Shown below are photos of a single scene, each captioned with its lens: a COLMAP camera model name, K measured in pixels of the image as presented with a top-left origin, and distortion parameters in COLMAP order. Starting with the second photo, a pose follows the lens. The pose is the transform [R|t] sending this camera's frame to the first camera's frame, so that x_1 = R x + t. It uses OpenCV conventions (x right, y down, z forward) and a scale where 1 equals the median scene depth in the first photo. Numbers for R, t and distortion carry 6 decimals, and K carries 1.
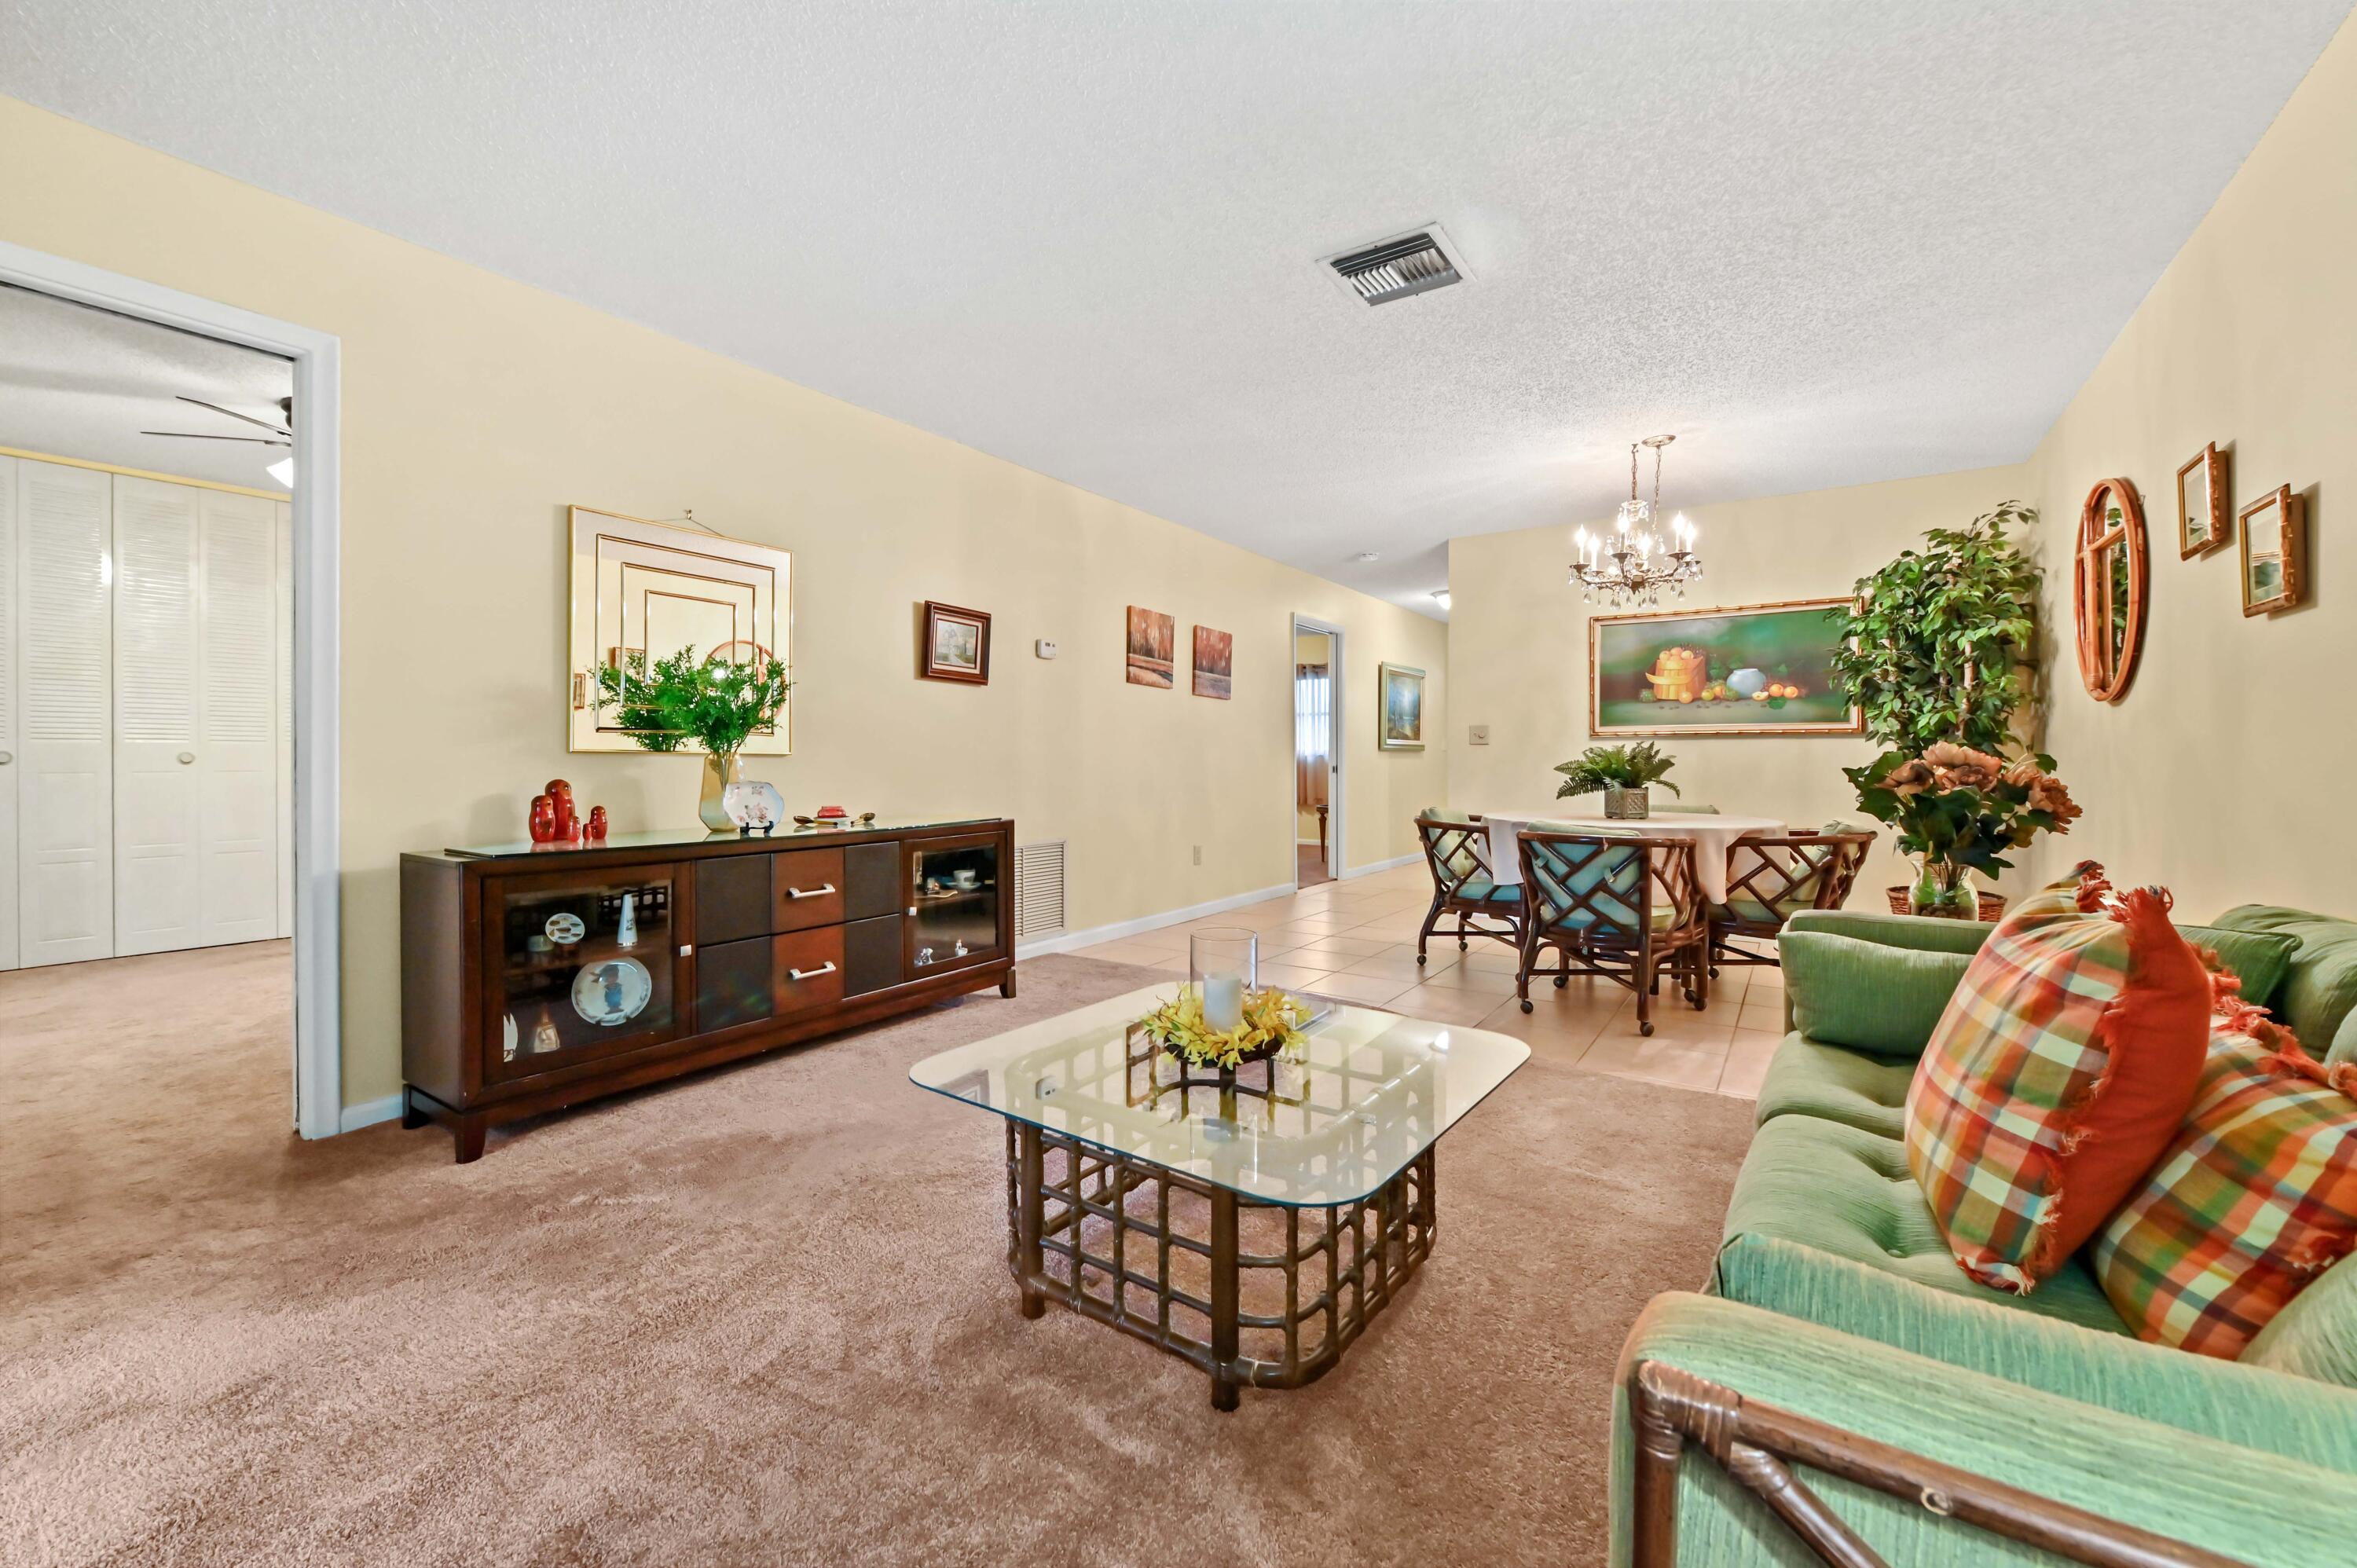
lens RADIAL K [[968.5, 0, 1214.3], [0, 968.5, 758.0], [0, 0, 1]] dist [-0.007454, -0.000551]
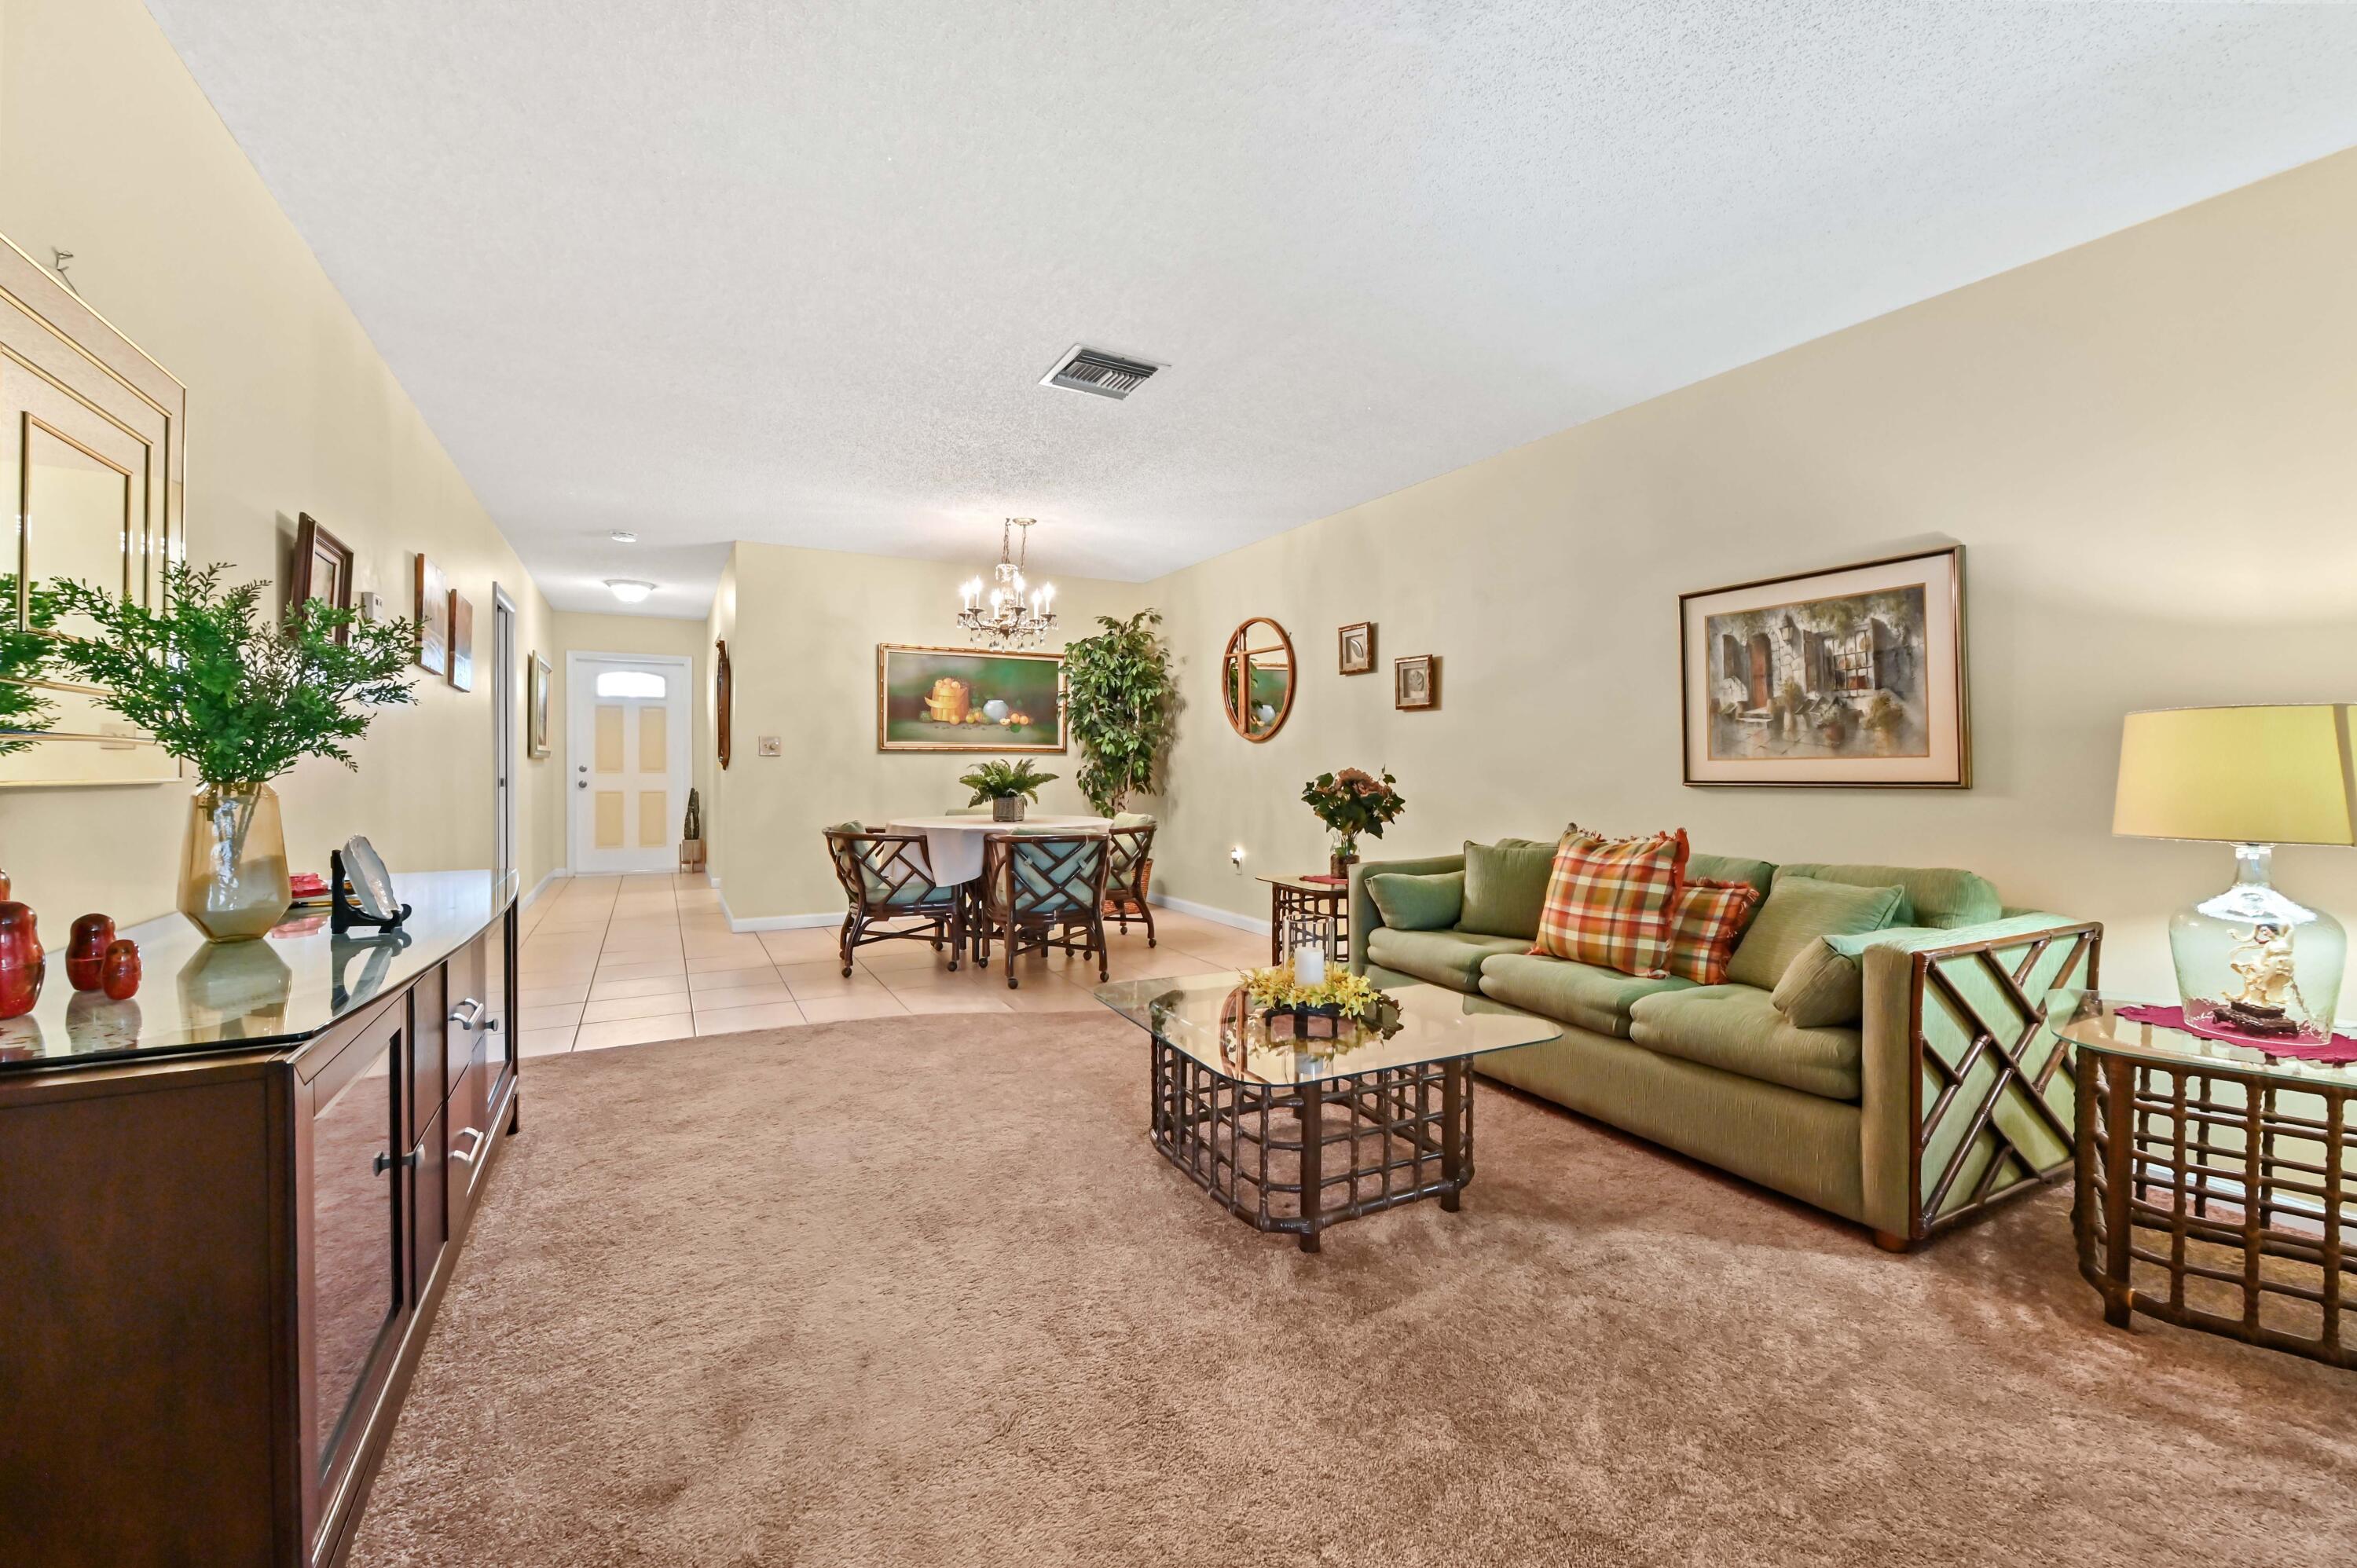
lens RADIAL K [[968.5, 0, 1188.6], [0, 968.5, 765.2], [0, 0, 1]] dist [-0.007454, -0.000551]
pose [[0.480264, -0.000379, 0.877124, -0.515422], [-0.005524, 0.999979, 0.003457, -0.014268], [-0.877106, -0.006506, 0.480252, 0.192326]]
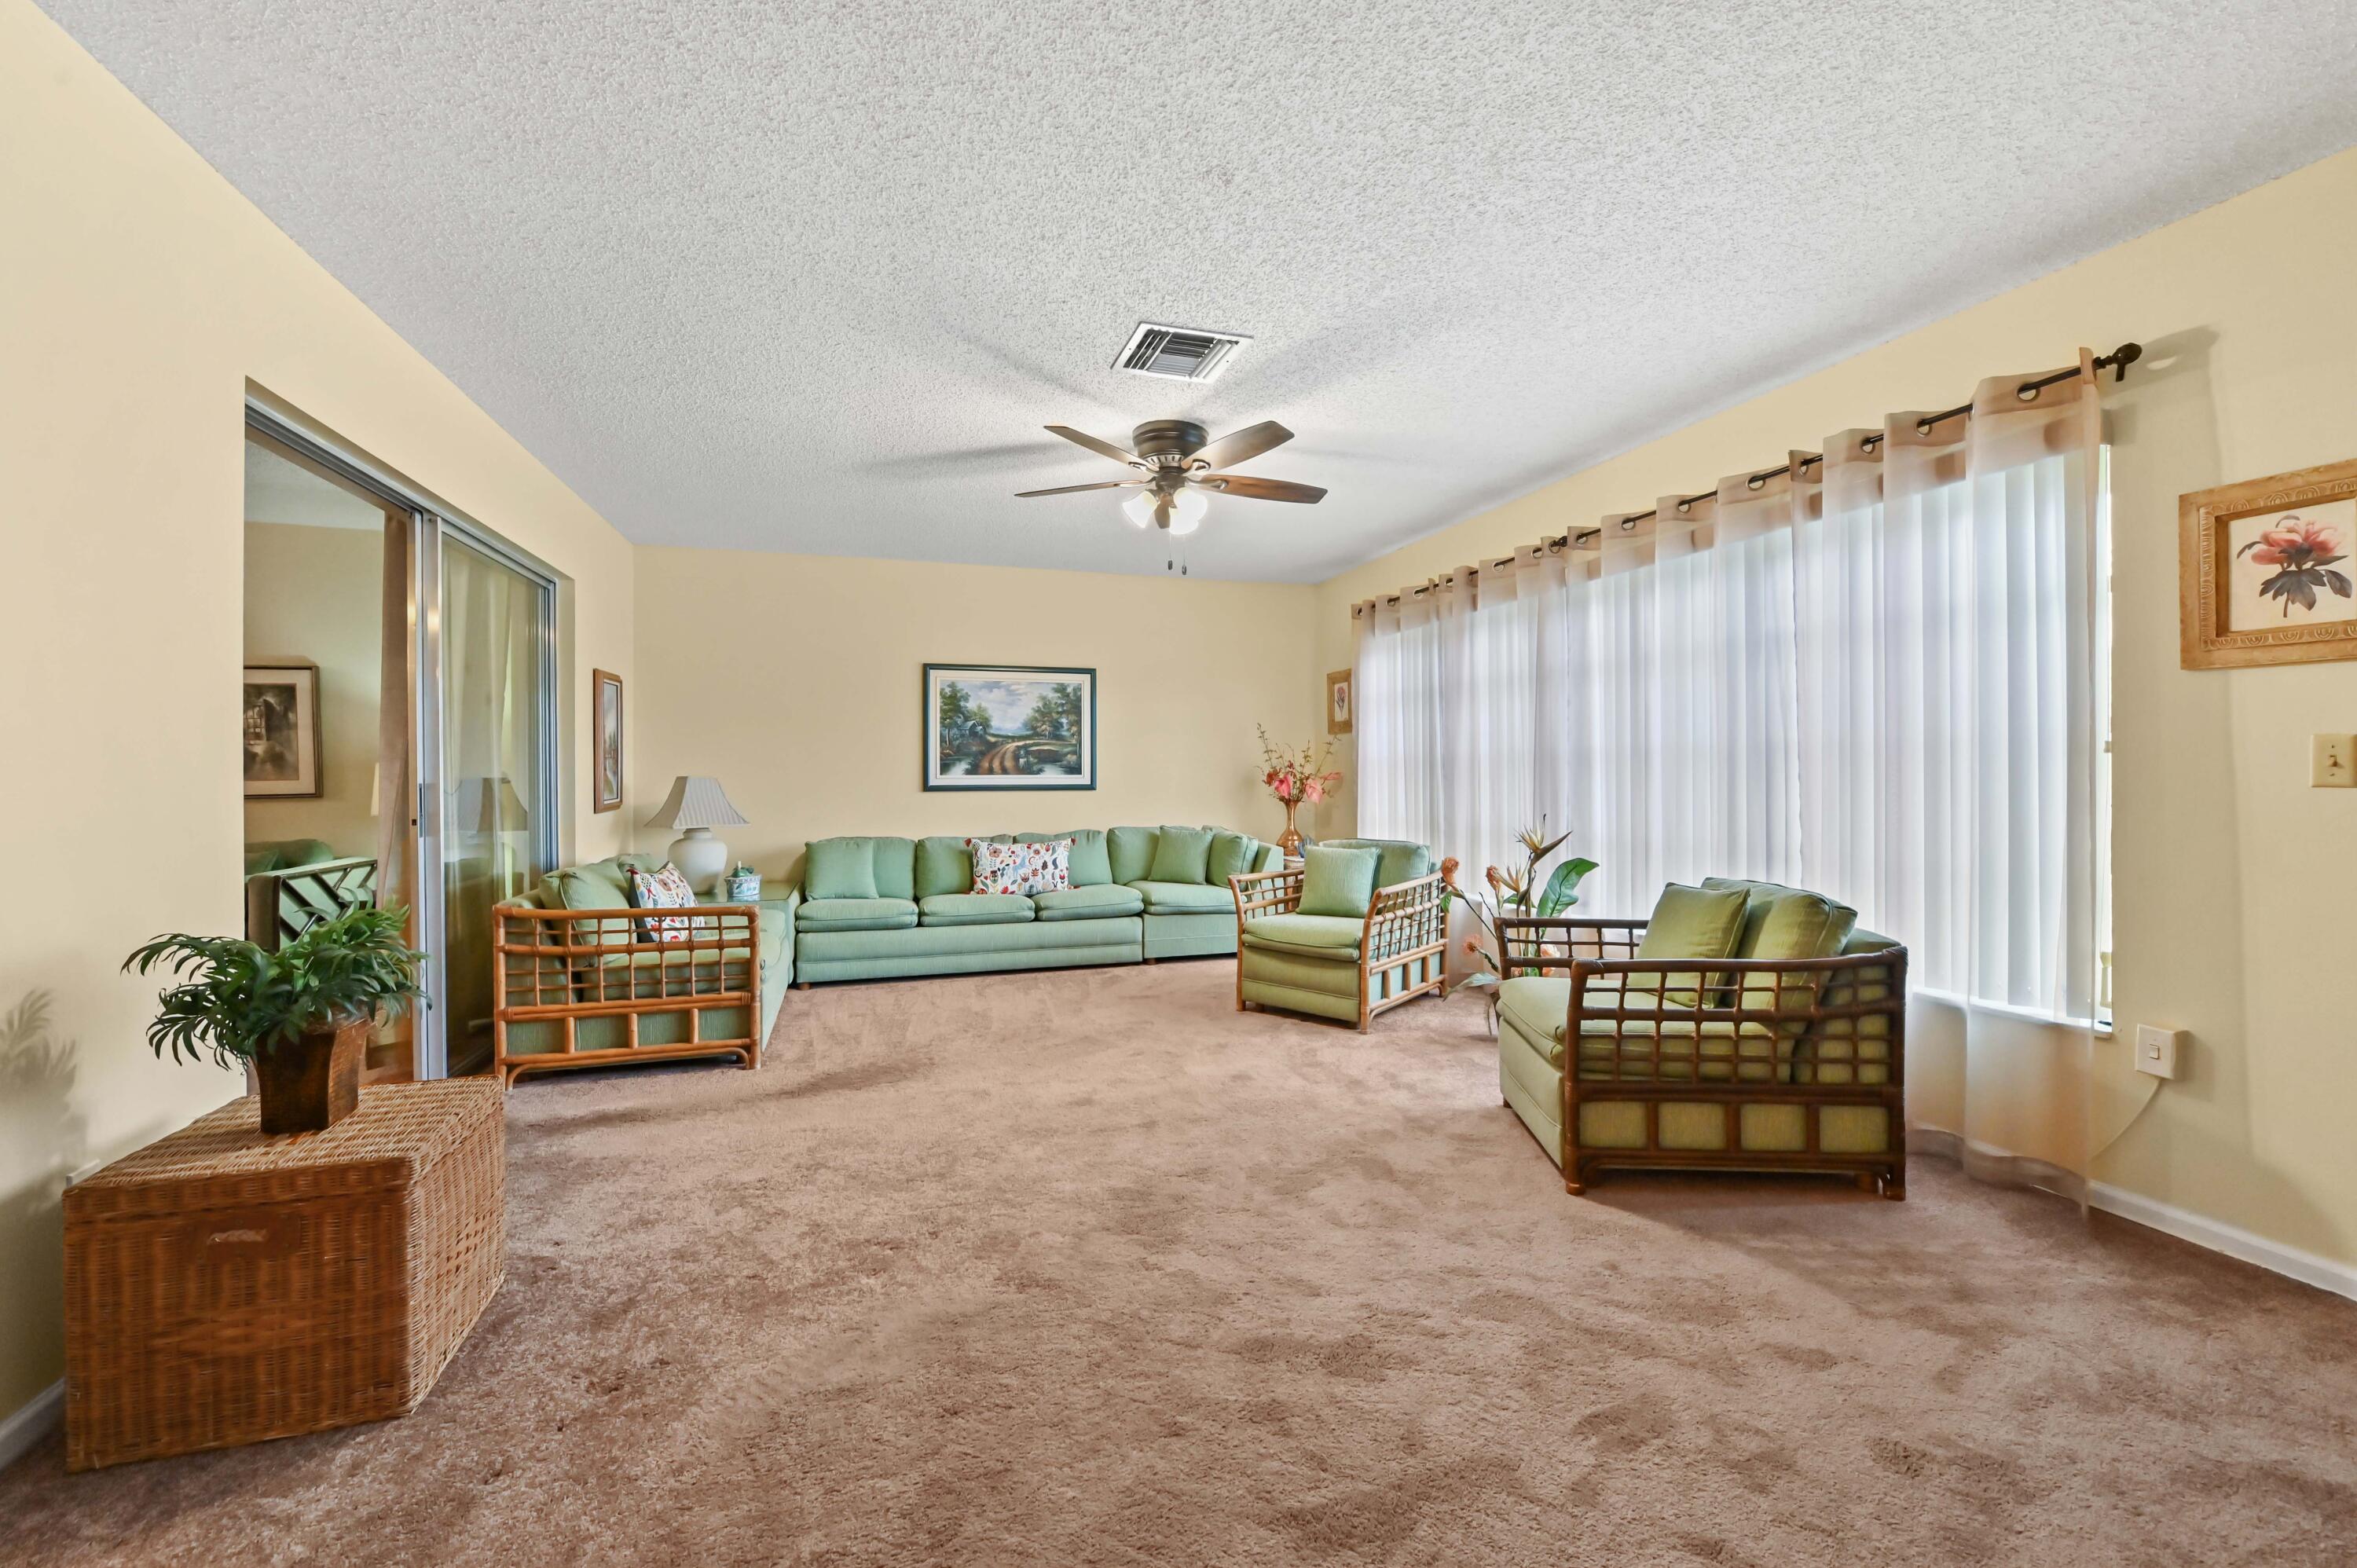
lens RADIAL K [[968.5, 0, 1178.4], [0, 968.5, 765.7], [0, 0, 1]] dist [-0.007454, -0.000551]
pose [[-0.747128, 0.005181, 0.664659, -1.236296], [0.001220, 0.999979, -0.006423, -0.028424], [-0.664679, -0.003988, -0.747119, 0.226926]]
